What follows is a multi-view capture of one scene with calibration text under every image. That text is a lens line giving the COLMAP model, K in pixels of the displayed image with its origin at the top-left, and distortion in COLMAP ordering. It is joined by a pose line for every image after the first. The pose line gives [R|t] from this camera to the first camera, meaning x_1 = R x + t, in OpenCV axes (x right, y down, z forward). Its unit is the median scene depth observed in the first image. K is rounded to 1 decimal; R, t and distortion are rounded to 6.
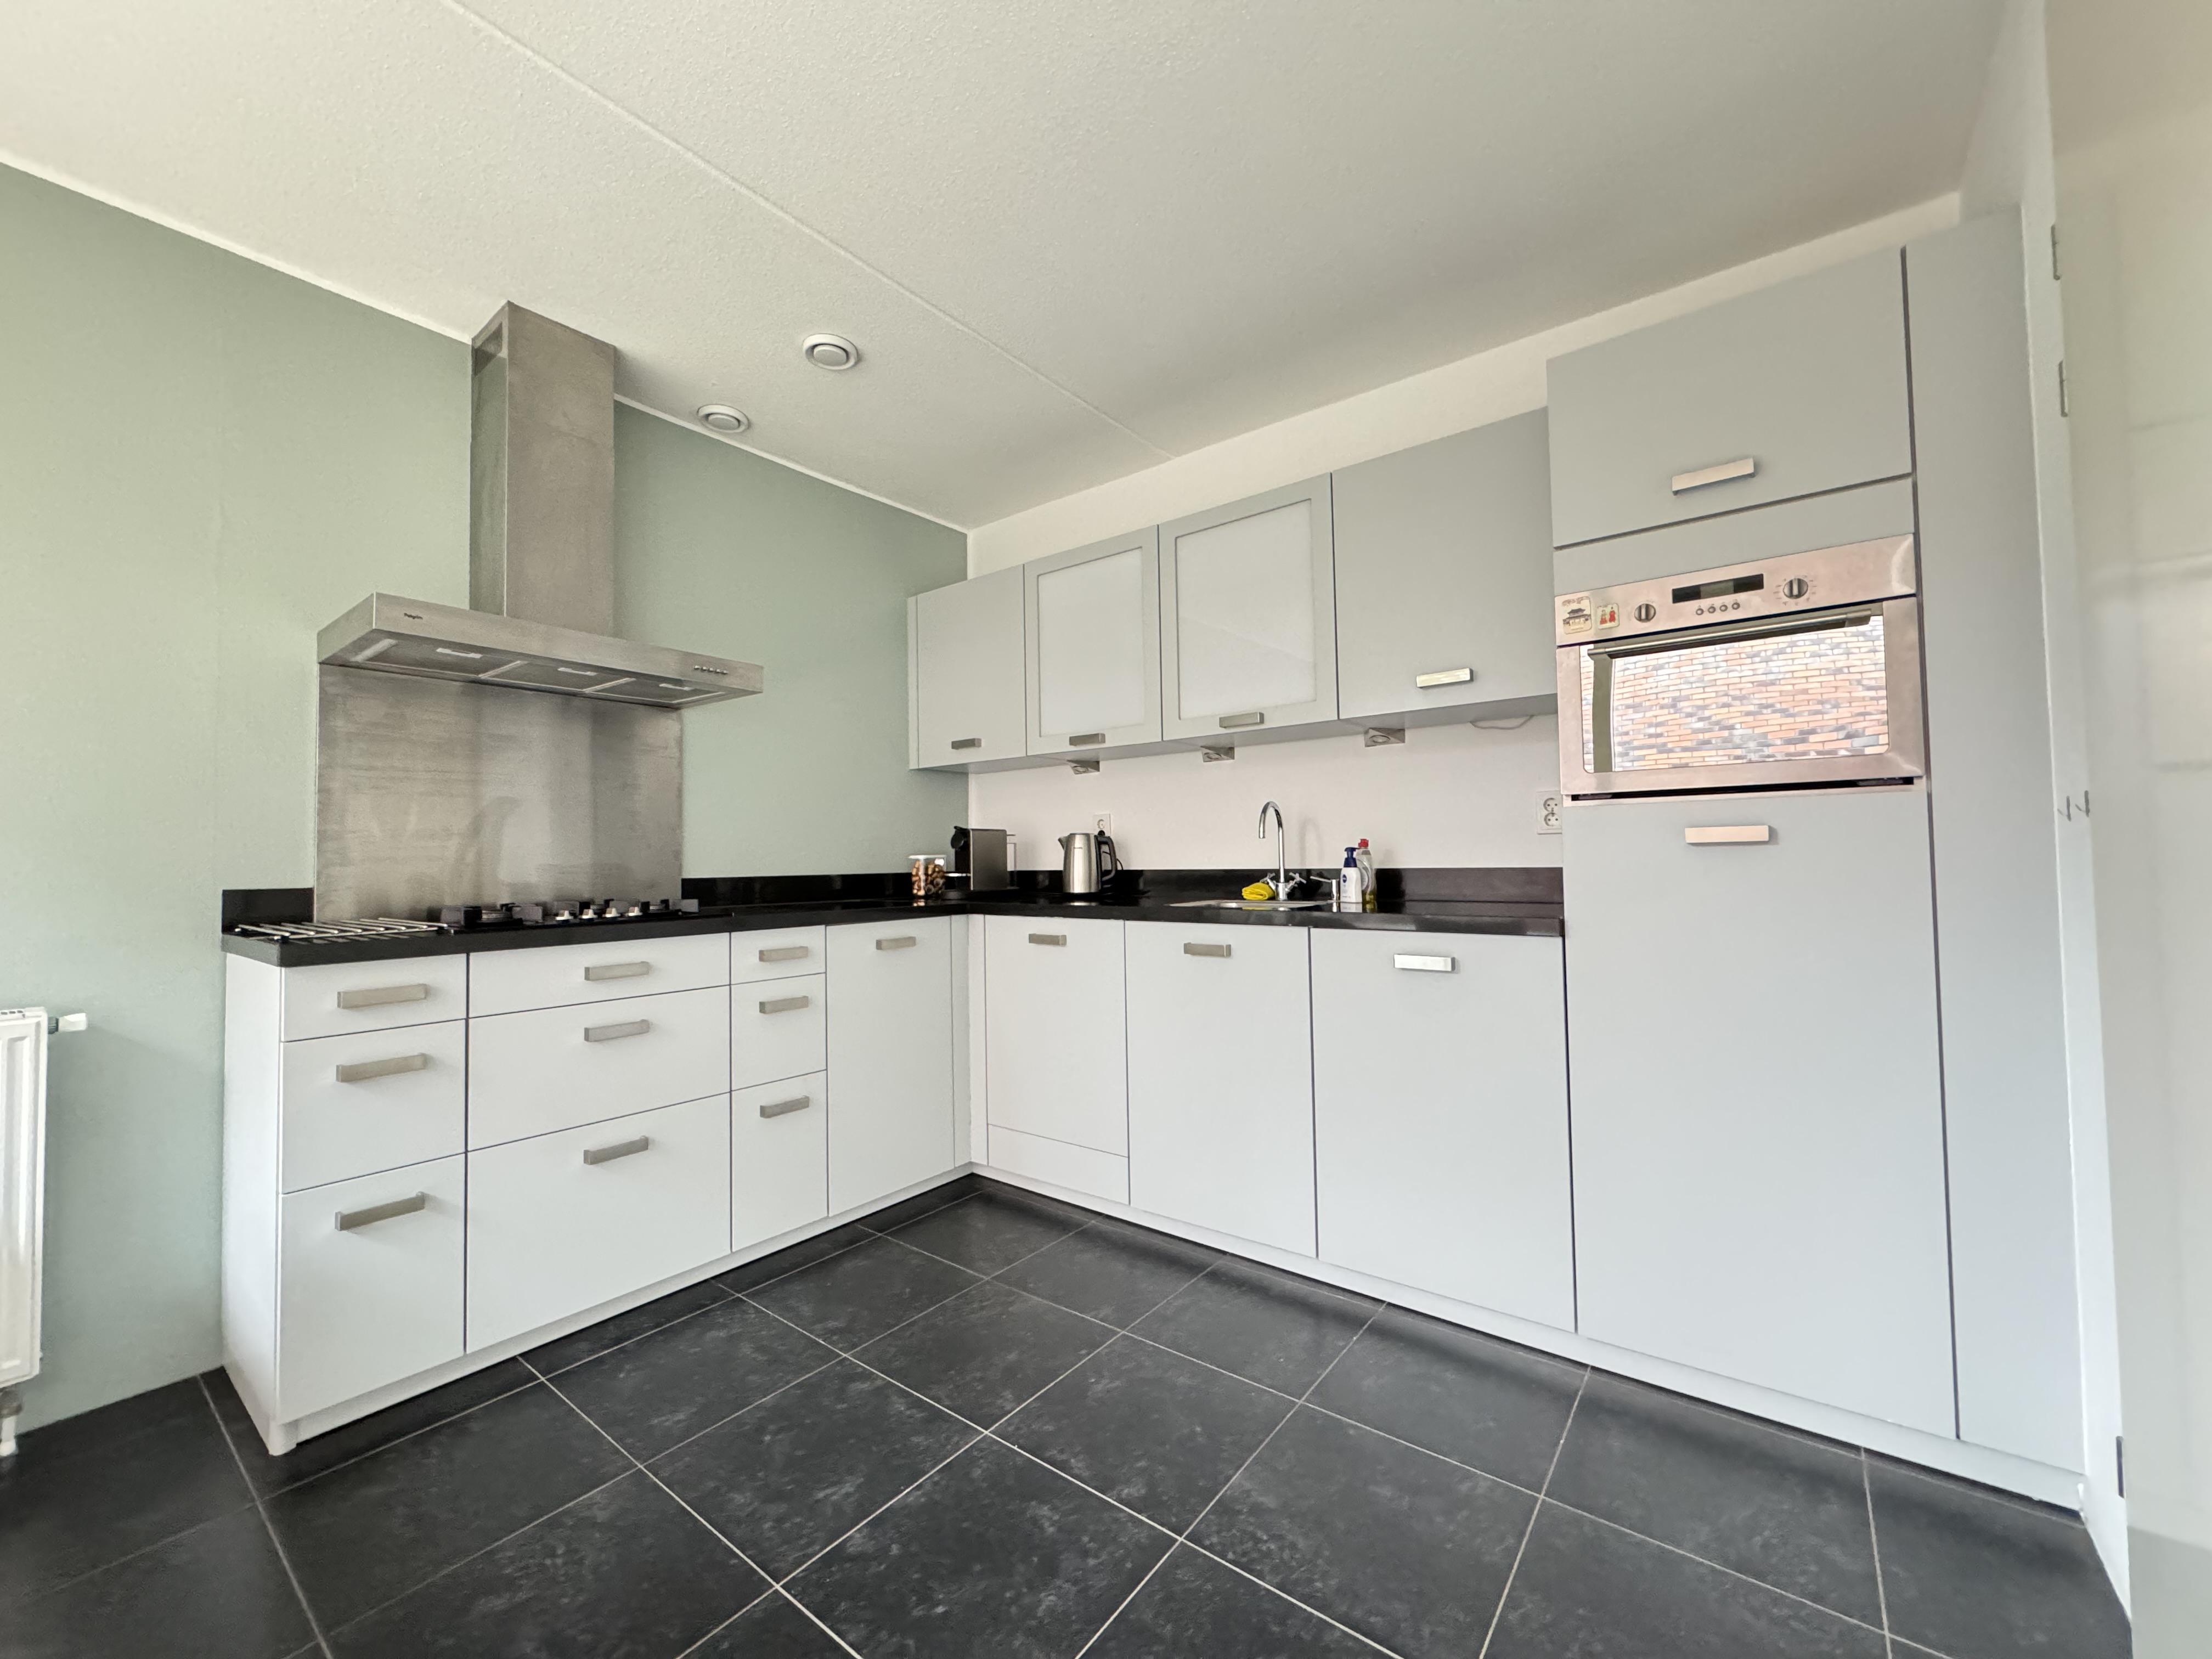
lens RADIAL K [[879.2, 0, 1110.0], [0, 879.2, 840.4], [0, 0, 1]] dist [-0.002850, 0.000762]
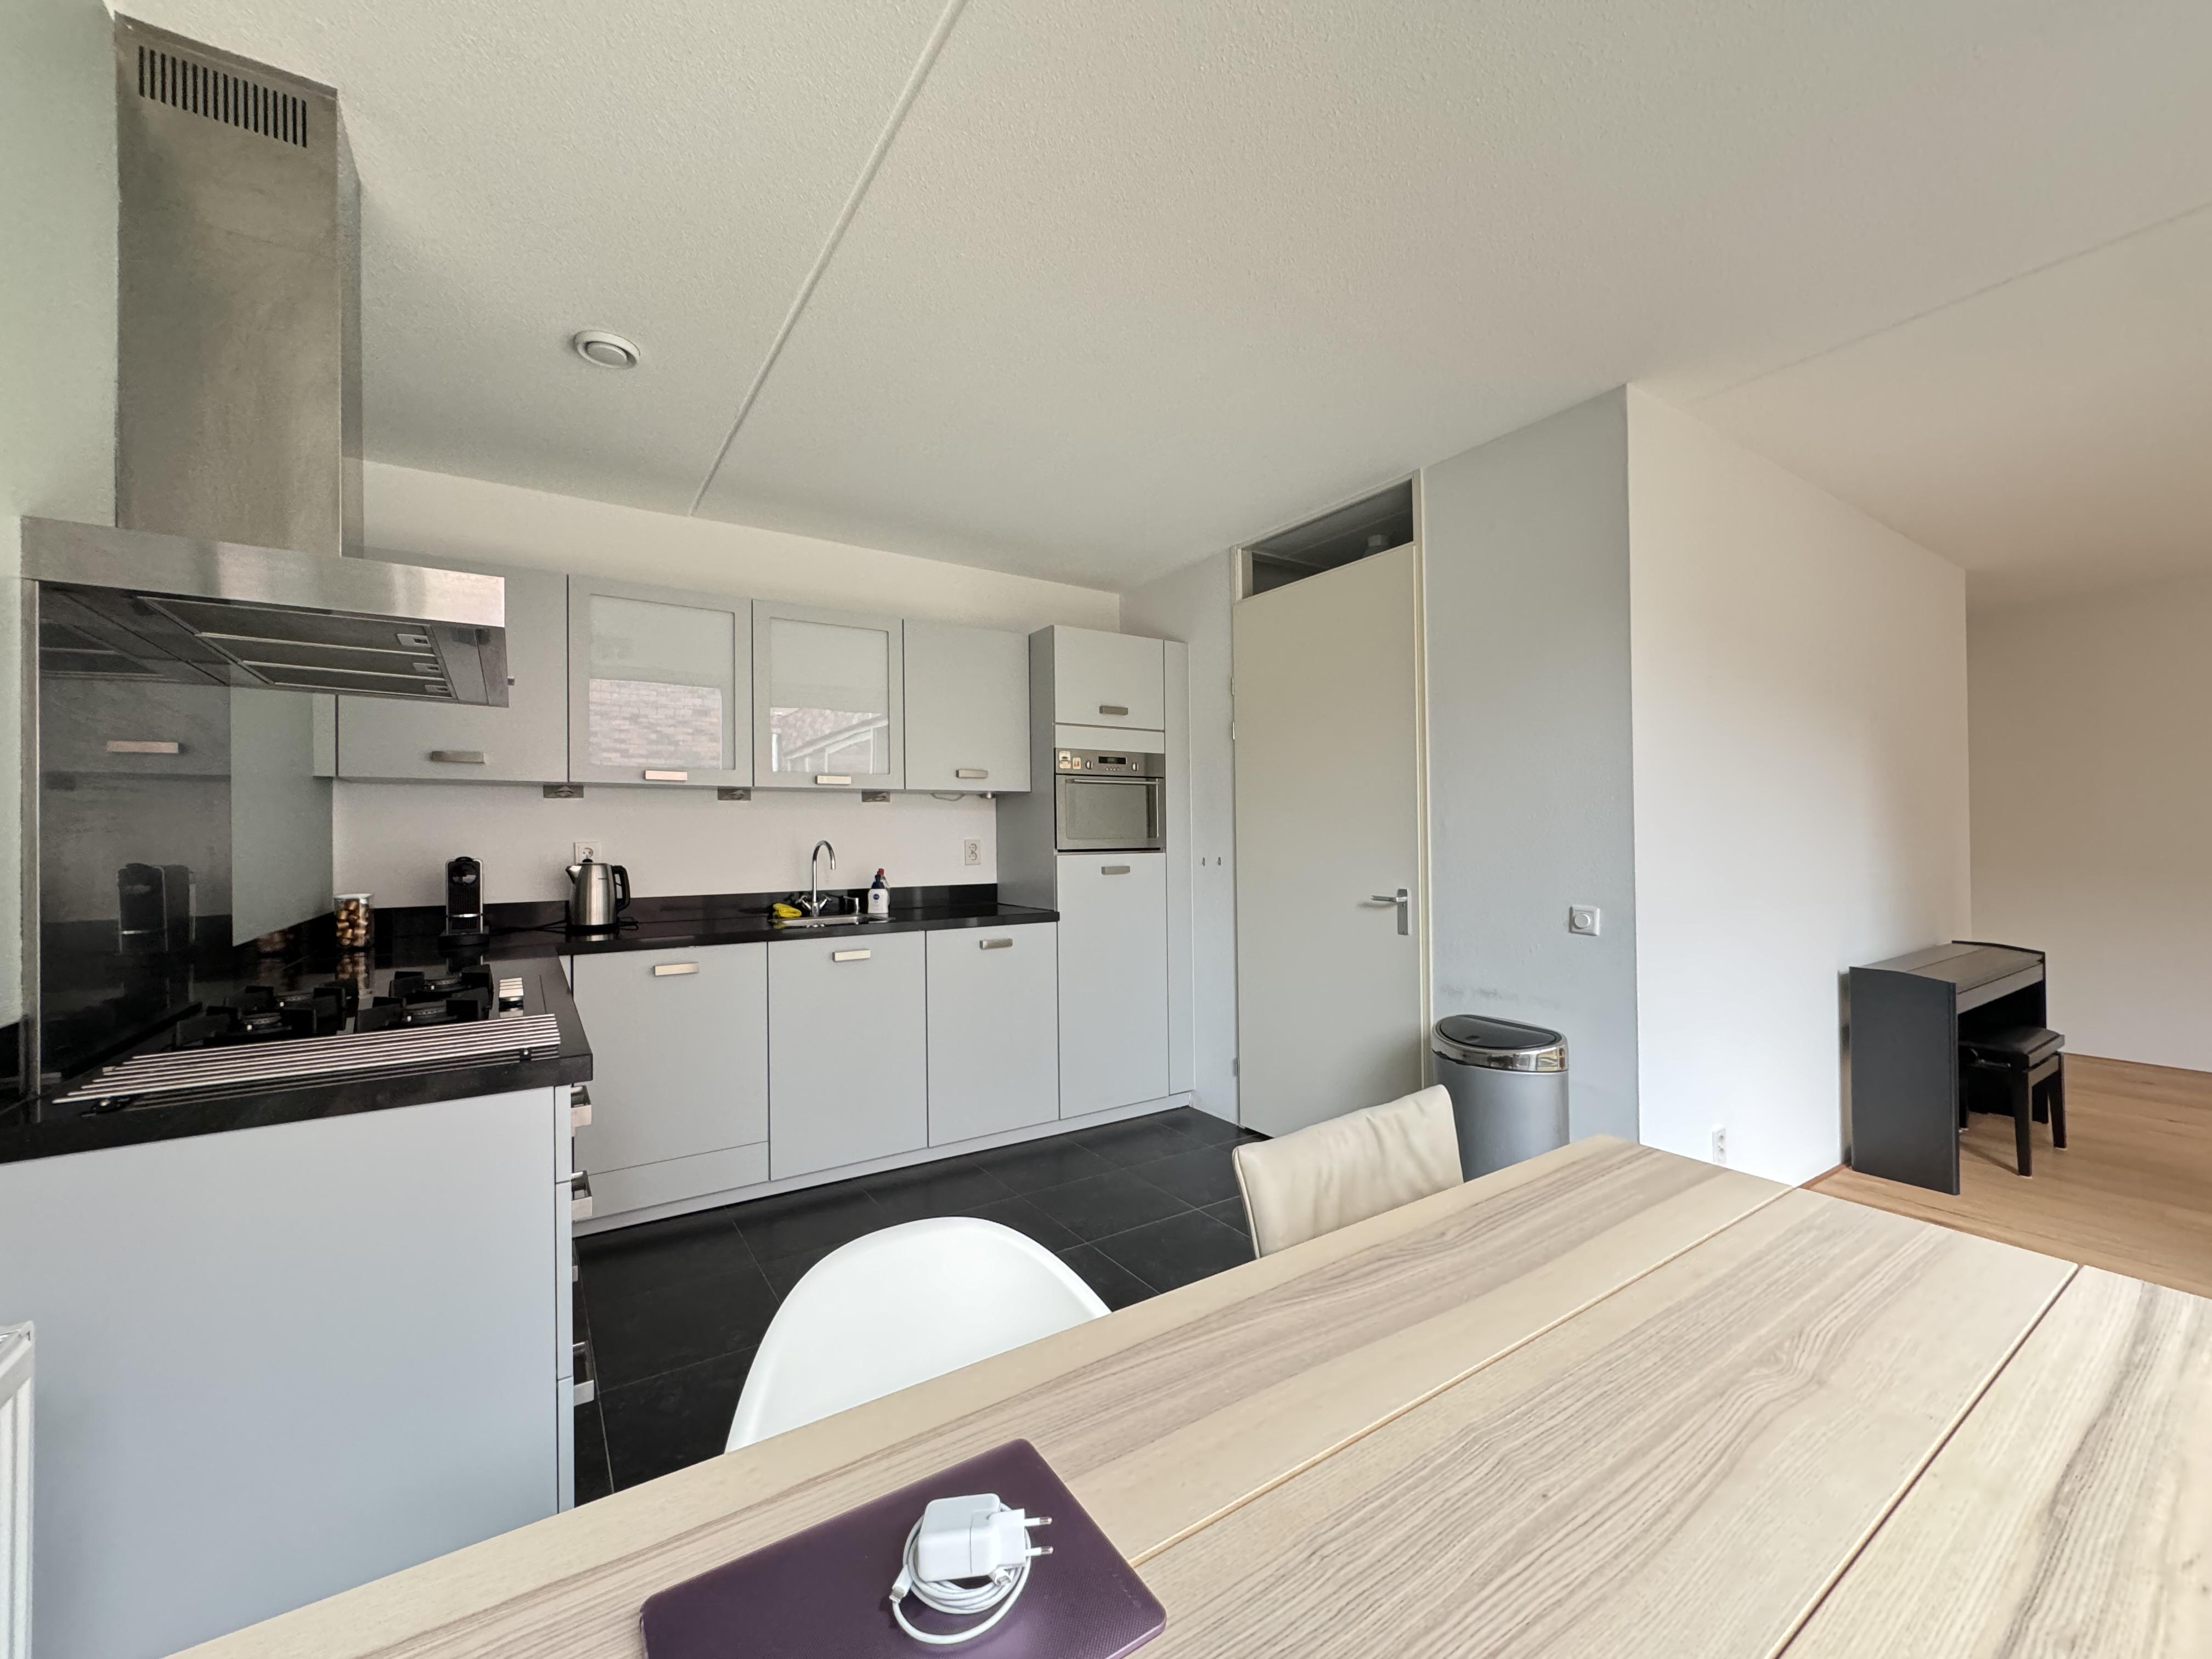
lens RADIAL K [[879.2, 0, 1113.6], [0, 879.2, 835.8], [0, 0, 1]] dist [-0.002850, 0.000762]
pose [[0.324888, 0.007298, 0.945724, -0.885734], [-0.018165, 0.999834, -0.001475, -0.055636], [-0.945578, -0.016699, 0.324966, 0.163833]]
